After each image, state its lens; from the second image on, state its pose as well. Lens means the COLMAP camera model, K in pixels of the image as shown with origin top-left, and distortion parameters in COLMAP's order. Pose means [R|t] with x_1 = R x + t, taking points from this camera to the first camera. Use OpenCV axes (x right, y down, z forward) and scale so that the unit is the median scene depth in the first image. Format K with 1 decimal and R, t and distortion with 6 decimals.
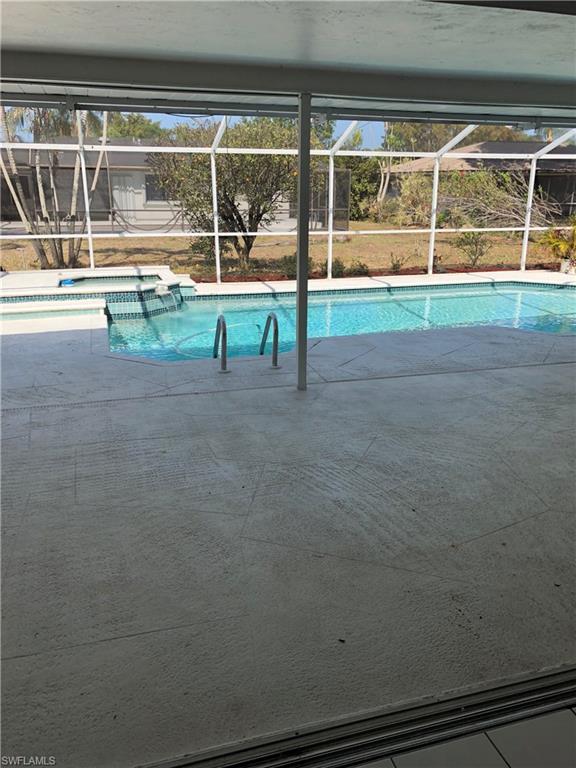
lens RADIAL K [[633.4, 0, 290.0], [0, 633.4, 391.0], [0, 0, 1]] dist [0.071143, -0.069844]
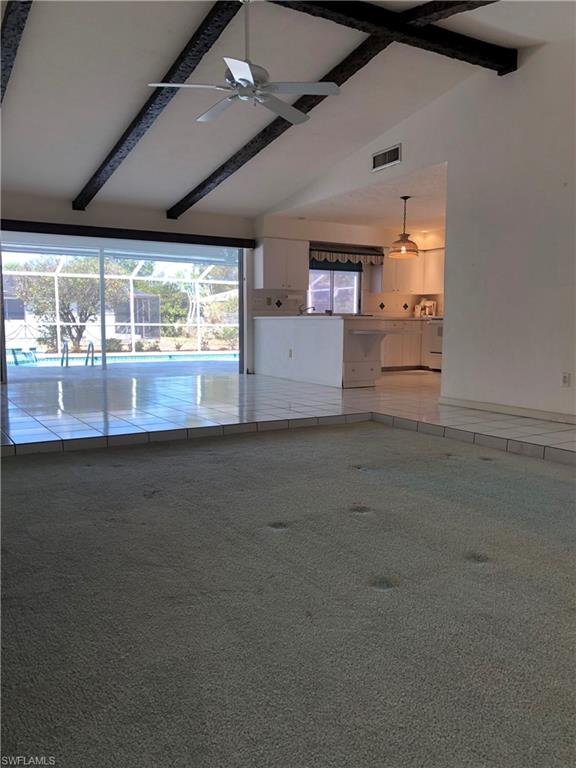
lens RADIAL K [[633.4, 0, 287.8], [0, 633.4, 394.5], [0, 0, 1]] dist [0.071143, -0.069844]
pose [[0.969254, -0.027112, 0.244563, 0.041847], [0.074611, 0.979500, -0.187115, 0.248423], [-0.234477, 0.199609, 0.951408, -0.576927]]
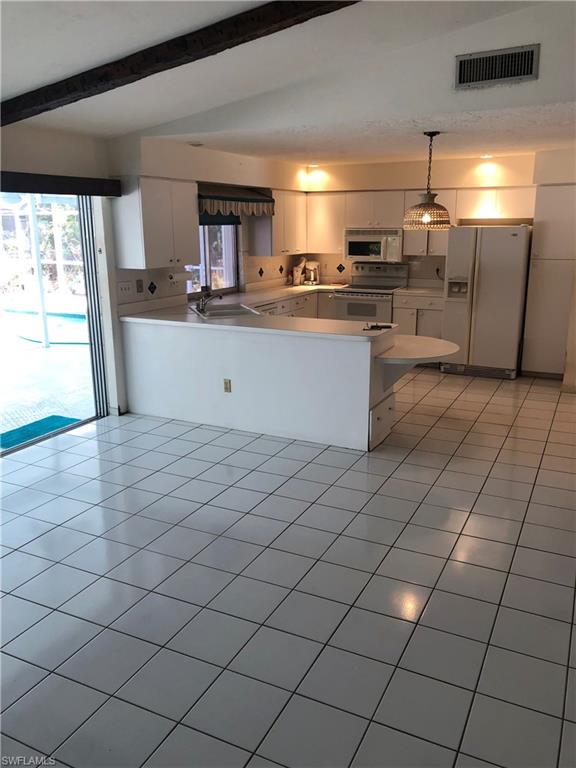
lens RADIAL K [[633.4, 0, 297.5], [0, 633.4, 381.5], [0, 0, 1]] dist [0.071143, -0.069844]
pose [[0.677475, -0.188023, 0.711108, -0.051171], [0.232844, 0.971879, 0.035141, 0.057942], [-0.697718, 0.141771, 0.702204, -0.229002]]
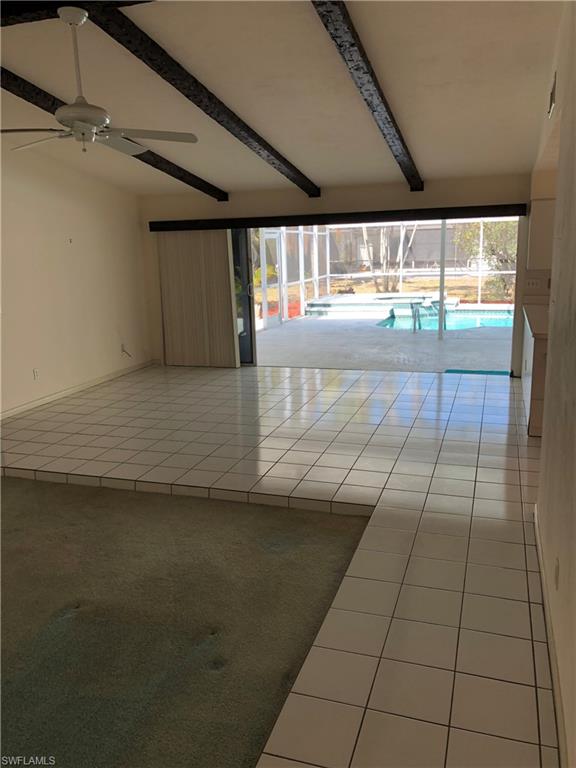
lens RADIAL K [[633.4, 0, 289.0], [0, 633.4, 382.5], [0, 0, 1]] dist [0.071143, -0.069844]
pose [[0.821725, 0.091983, -0.562412, 0.364407], [-0.139891, 0.989250, -0.042599, 0.134917], [0.552447, 0.113681, 0.825759, -0.456506]]
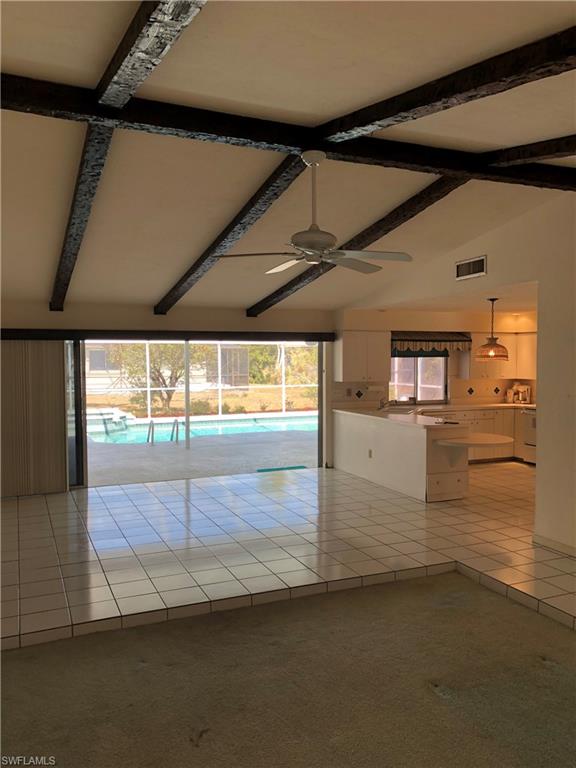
lens RADIAL K [[633.4, 0, 294.5], [0, 633.4, 389.3], [0, 0, 1]] dist [0.071143, -0.069844]
pose [[0.993011, -0.012758, 0.117332, 0.060840], [0.042187, 0.966830, -0.251914, 0.168960], [-0.110226, 0.255104, 0.960610, -0.570654]]
